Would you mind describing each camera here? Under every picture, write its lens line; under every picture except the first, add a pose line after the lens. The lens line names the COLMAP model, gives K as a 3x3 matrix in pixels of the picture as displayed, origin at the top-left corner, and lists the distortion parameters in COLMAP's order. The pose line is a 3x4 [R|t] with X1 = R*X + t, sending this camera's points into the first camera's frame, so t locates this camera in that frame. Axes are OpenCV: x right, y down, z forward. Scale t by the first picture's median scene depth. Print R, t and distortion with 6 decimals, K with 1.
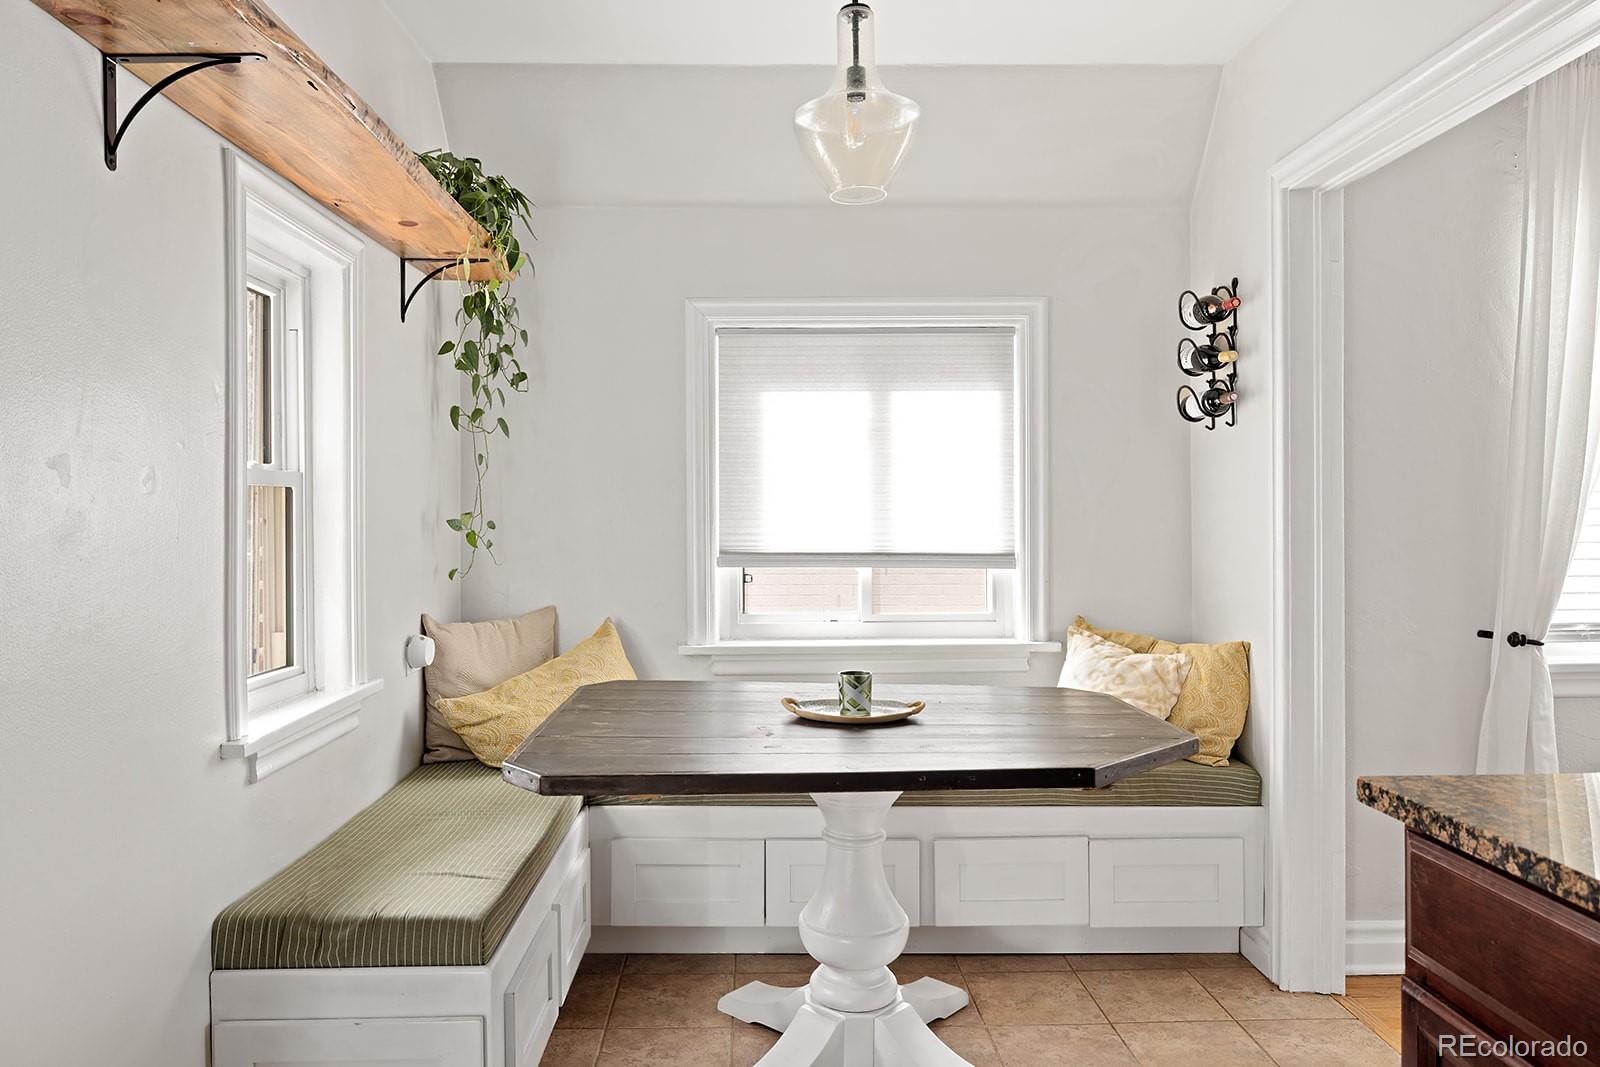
lens RADIAL K [[1089.2, 0, 799.8], [0, 1089.2, 511.6], [0, 0, 1]] dist [-0.002786, -0.000186]
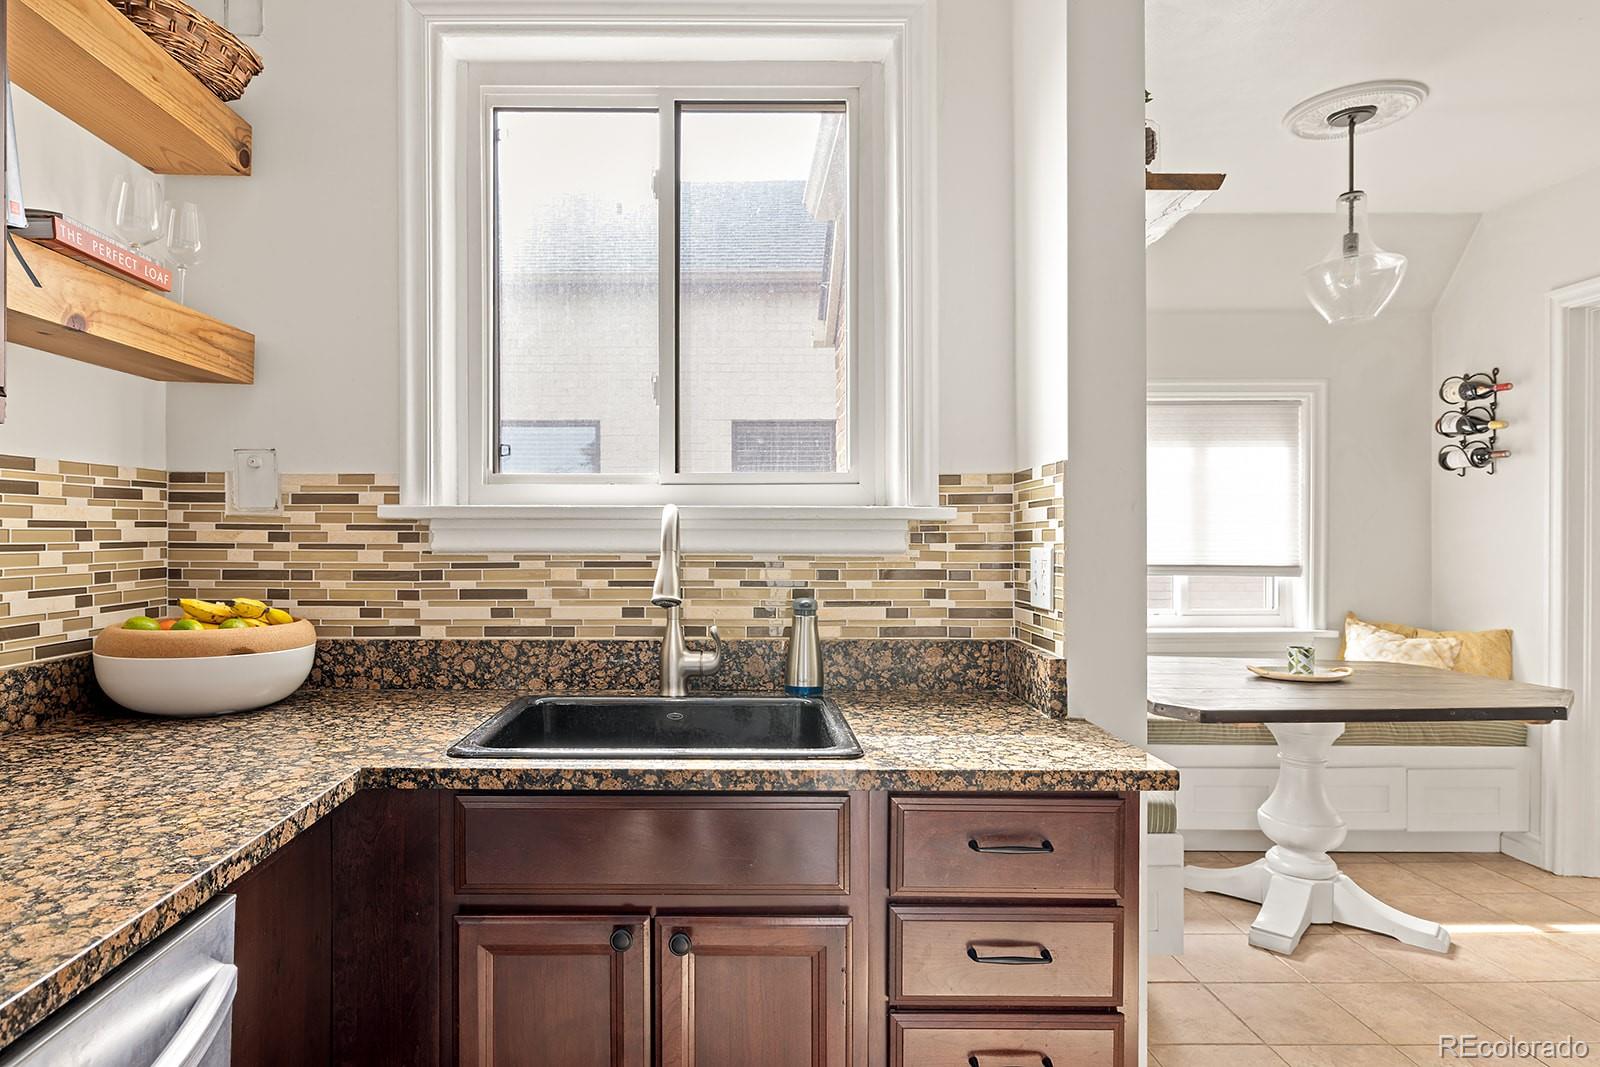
lens RADIAL K [[906.4, 0, 751.2], [0, 906.4, 538.2], [0, 0, 1]] dist [-0.001875, -0.000685]
pose [[0.999913, 0.004683, -0.012308, -0.529993], [-0.004608, 0.999971, 0.006116, -0.000018], [0.012336, -0.006058, 0.999906, -0.166024]]
